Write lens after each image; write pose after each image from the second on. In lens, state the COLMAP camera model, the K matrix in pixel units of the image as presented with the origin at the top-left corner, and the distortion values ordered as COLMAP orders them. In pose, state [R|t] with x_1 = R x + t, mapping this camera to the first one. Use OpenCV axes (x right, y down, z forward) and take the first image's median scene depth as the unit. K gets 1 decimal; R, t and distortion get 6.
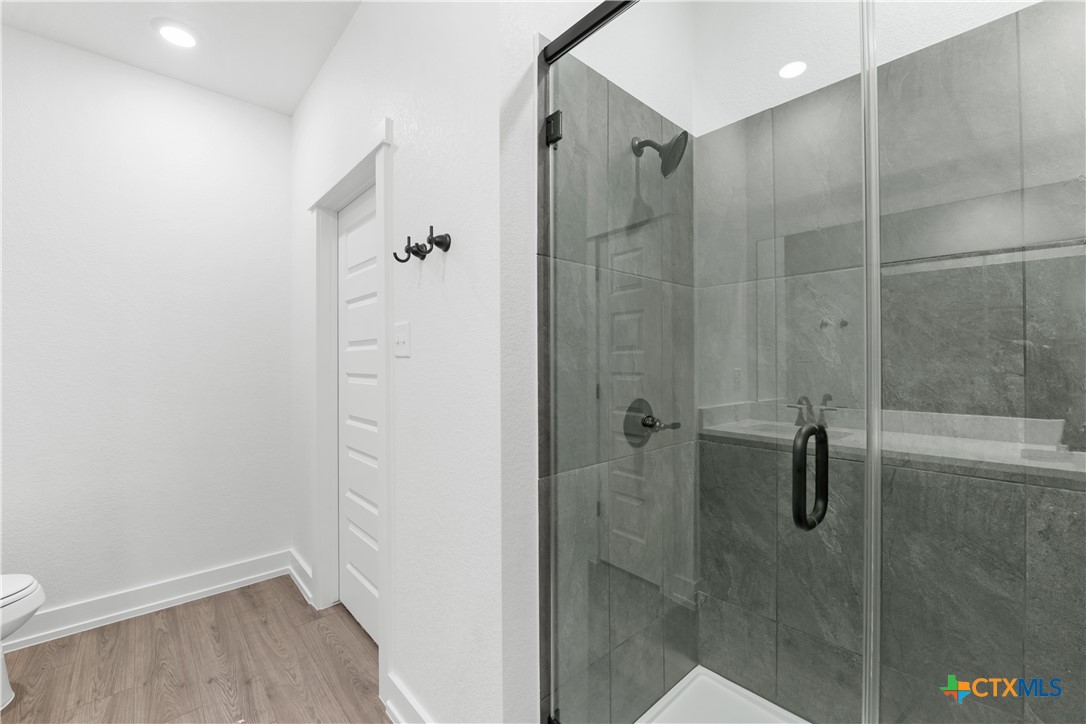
lens RADIAL K [[439.6, 0, 546.9], [0, 439.6, 360.6], [0, 0, 1]] dist [-0.010511, -0.000964]
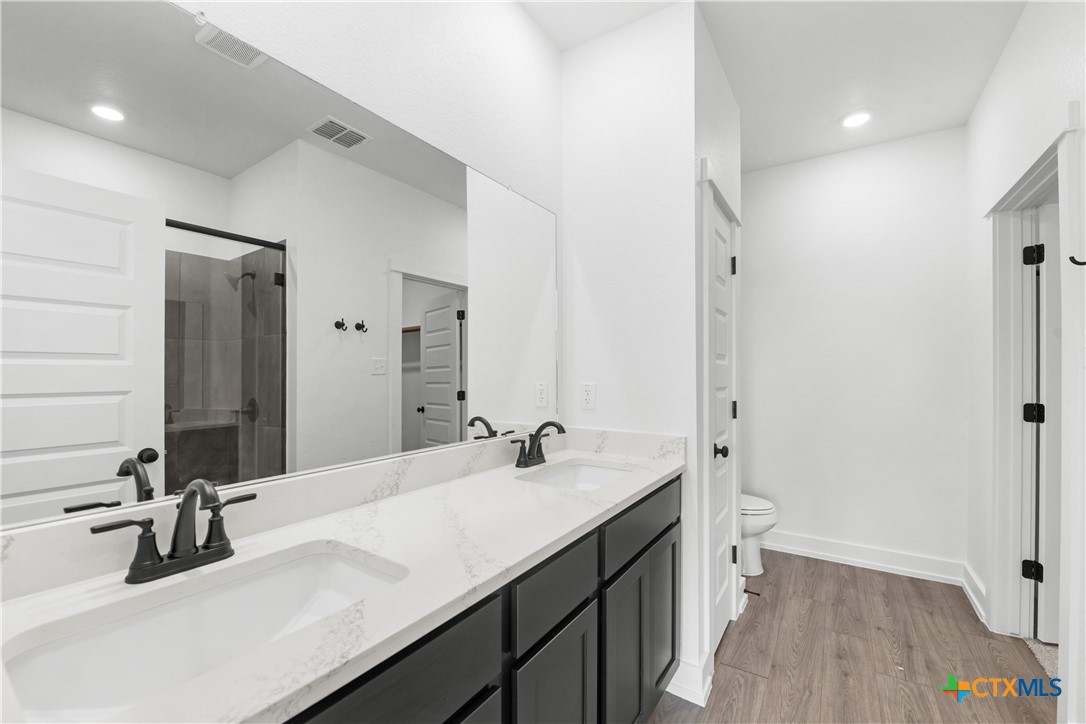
lens RADIAL K [[439.6, 0, 547.2], [0, 439.6, 368.8], [0, 0, 1]] dist [-0.010511, -0.000964]
pose [[0.237591, -0.002888, -0.971361, 0.185006], [-0.004258, 0.999983, -0.004015, -0.000075], [0.971356, 0.005090, 0.237575, -0.196117]]
